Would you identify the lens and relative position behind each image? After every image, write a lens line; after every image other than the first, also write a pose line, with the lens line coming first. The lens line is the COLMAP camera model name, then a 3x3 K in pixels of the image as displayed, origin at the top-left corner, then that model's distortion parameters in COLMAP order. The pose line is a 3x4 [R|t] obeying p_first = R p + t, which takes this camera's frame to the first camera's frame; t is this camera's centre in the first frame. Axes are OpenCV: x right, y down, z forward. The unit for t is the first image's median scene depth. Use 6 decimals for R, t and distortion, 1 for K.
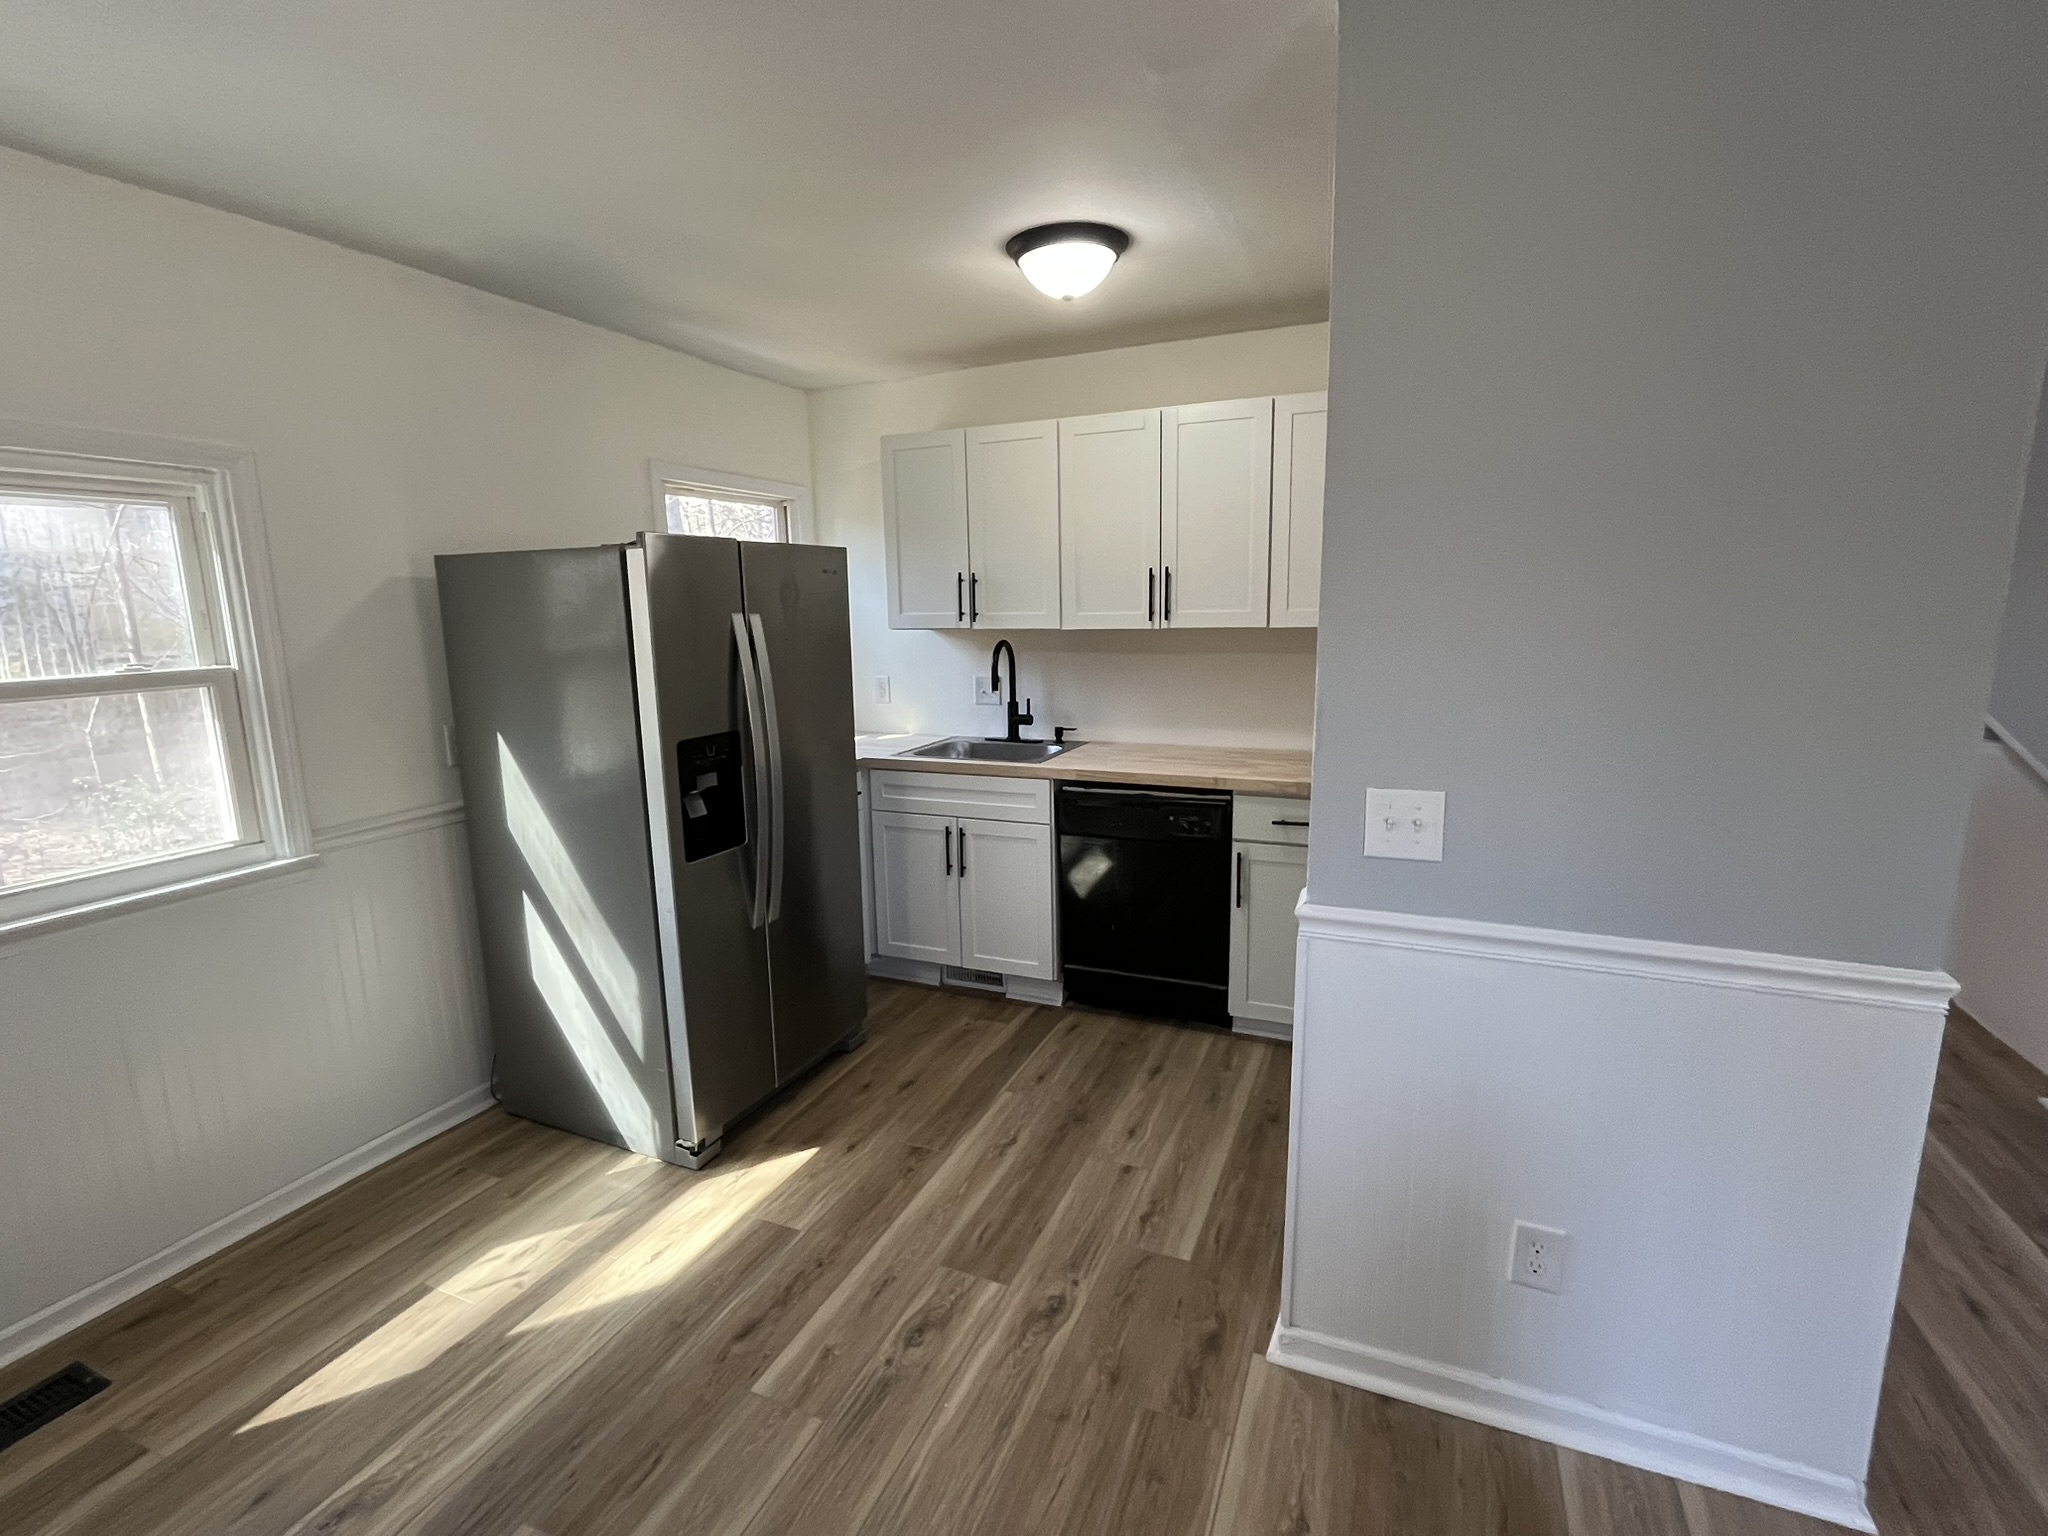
lens RADIAL K [[933.5, 0, 1022.7], [0, 933.5, 766.0], [0, 0, 1]] dist [-0.004380, -0.000787]
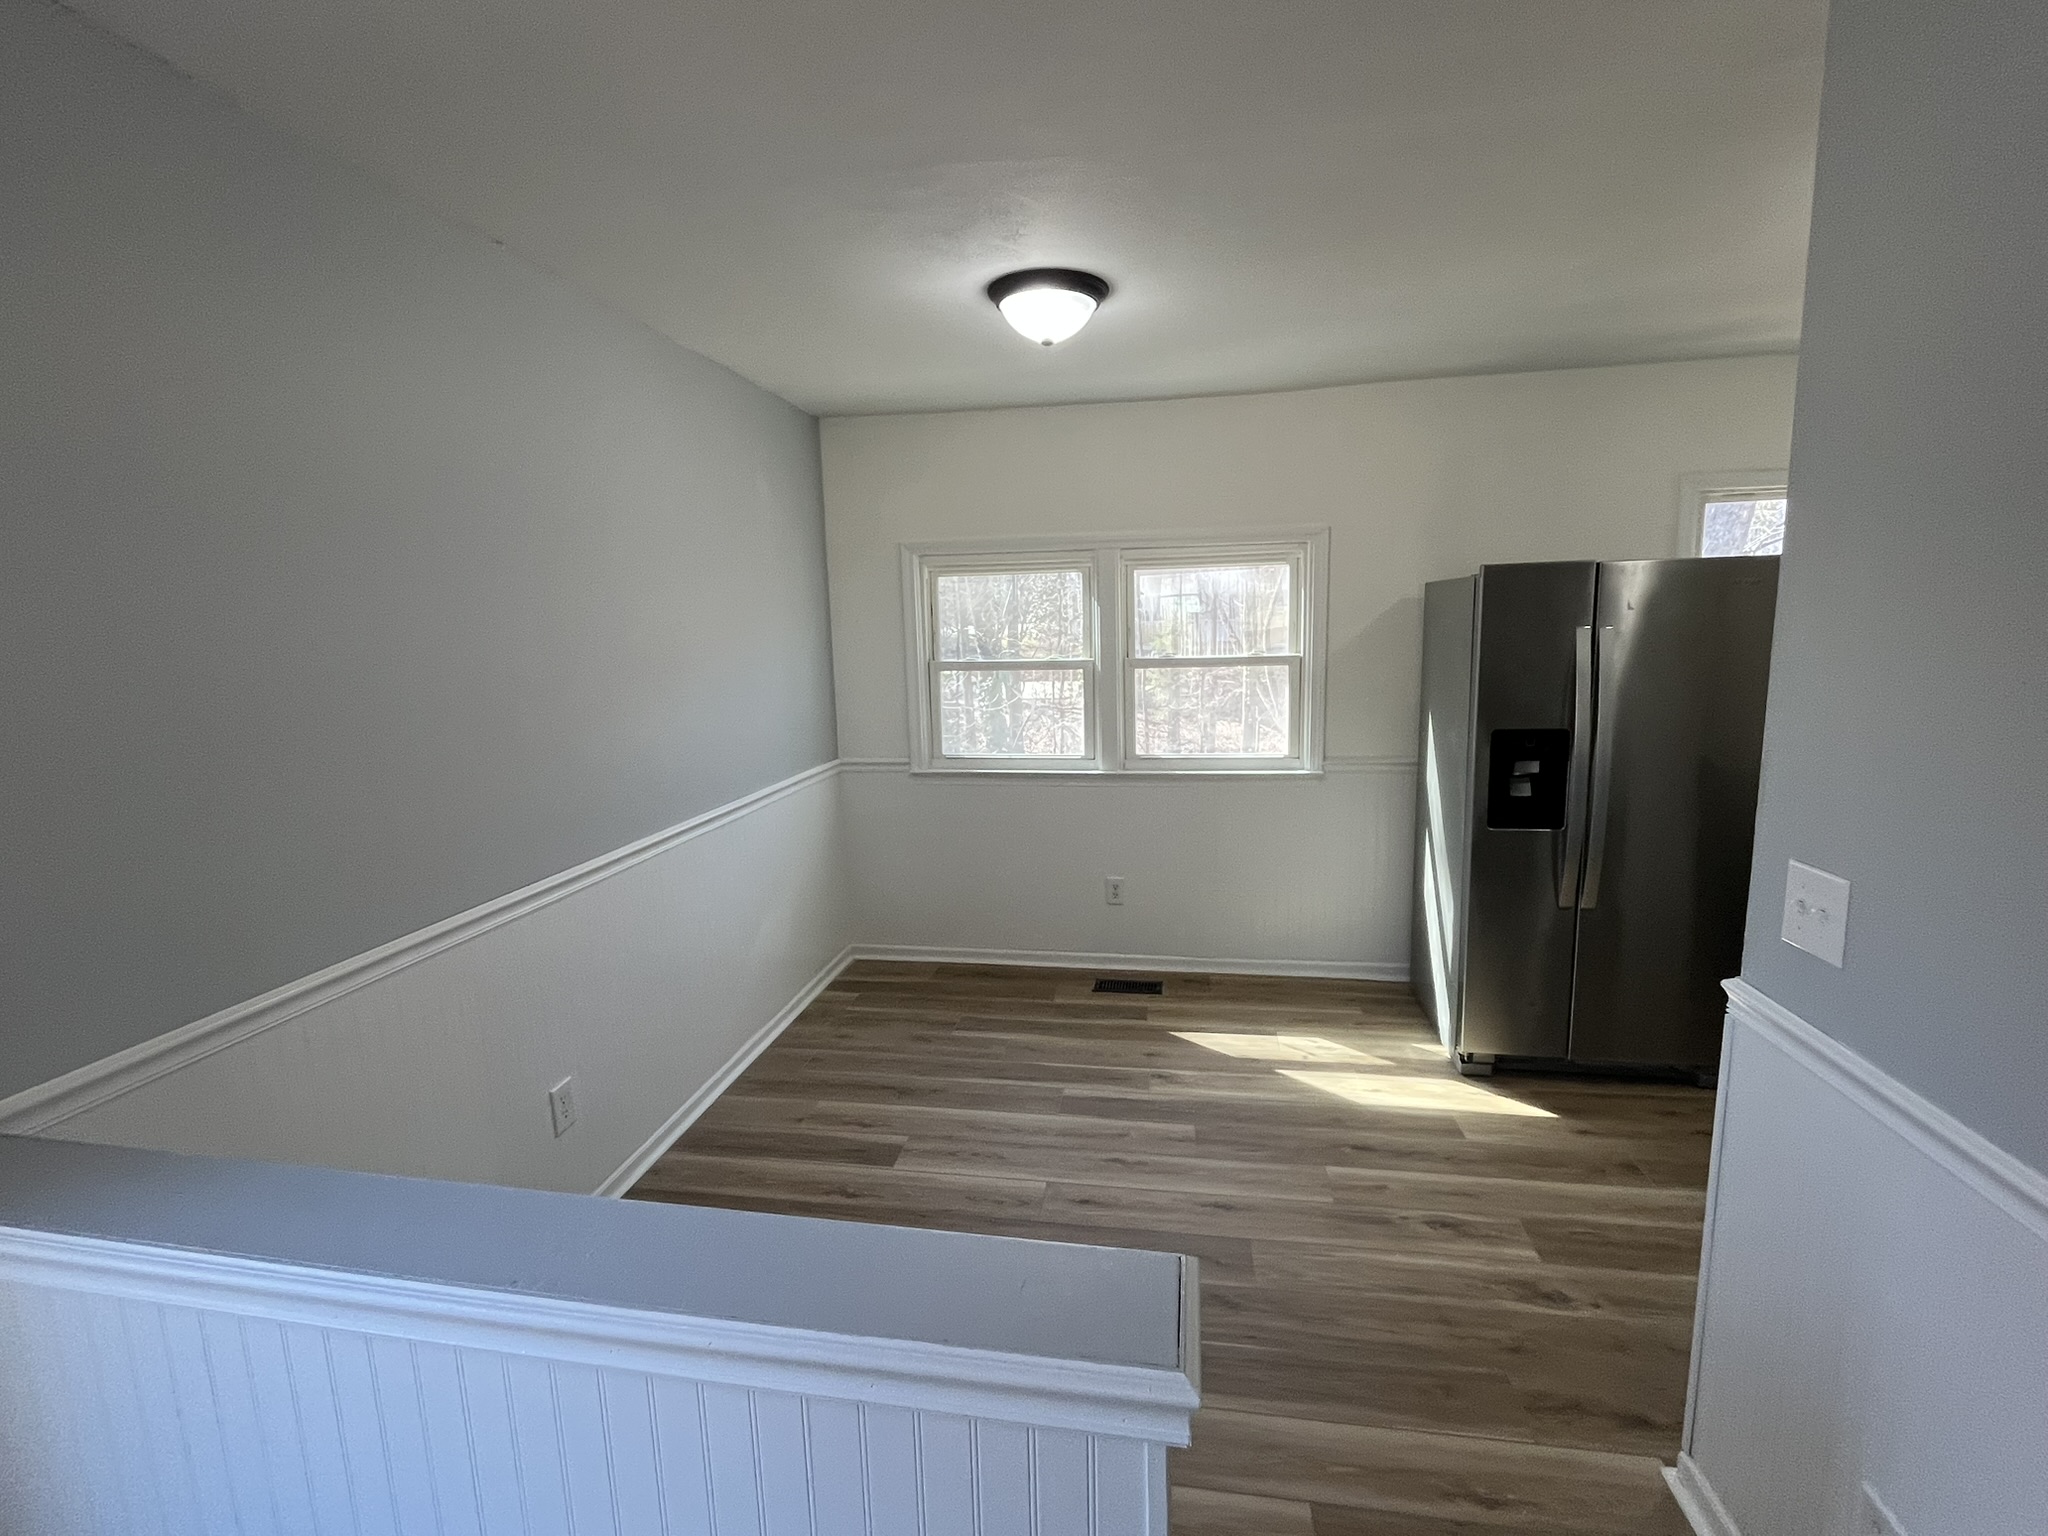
lens RADIAL K [[933.5, 0, 1025.5], [0, 933.5, 768.8], [0, 0, 1]] dist [-0.004380, -0.000787]
pose [[0.242939, 0.160841, -0.956614, 0.725645], [-0.146644, 0.980914, 0.127685, -0.045280], [0.958893, 0.109262, 0.261889, 0.083292]]
